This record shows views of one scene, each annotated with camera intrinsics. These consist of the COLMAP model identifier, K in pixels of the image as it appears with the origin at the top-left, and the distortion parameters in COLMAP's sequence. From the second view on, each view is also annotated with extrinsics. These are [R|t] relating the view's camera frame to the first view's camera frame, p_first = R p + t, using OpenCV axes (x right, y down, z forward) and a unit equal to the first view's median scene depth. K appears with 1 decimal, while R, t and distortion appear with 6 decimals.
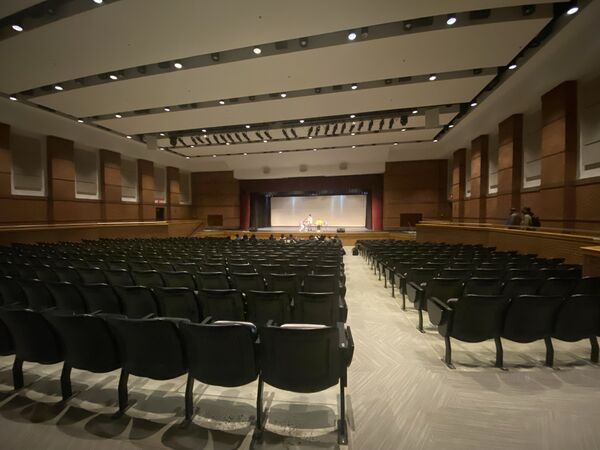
lens RADIAL K [[246.0, 0, 300.0], [0, 246.0, 225.0], [0, 0, 1]] dist [0.029467, -0.029231]
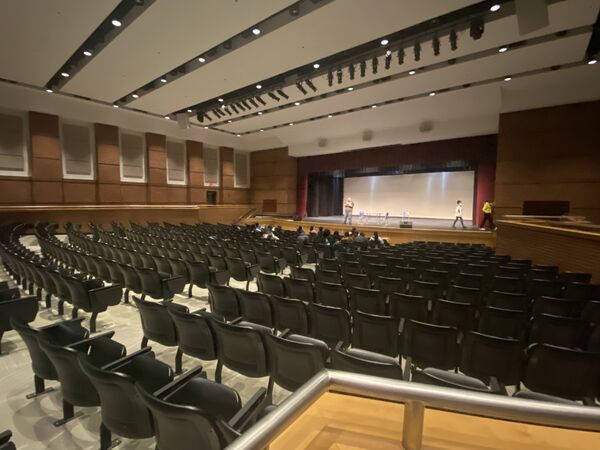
lens RADIAL K [[291.7, 0, 300.0], [0, 291.7, 225.0], [0, 0, 1]] dist [0.001100, -0.000600]
pose [[0.897608, 0.048332, -0.438137, 0.243174], [-0.031194, 0.998443, 0.046234, -0.003055], [0.439690, -0.027833, 0.897718, 0.151344]]
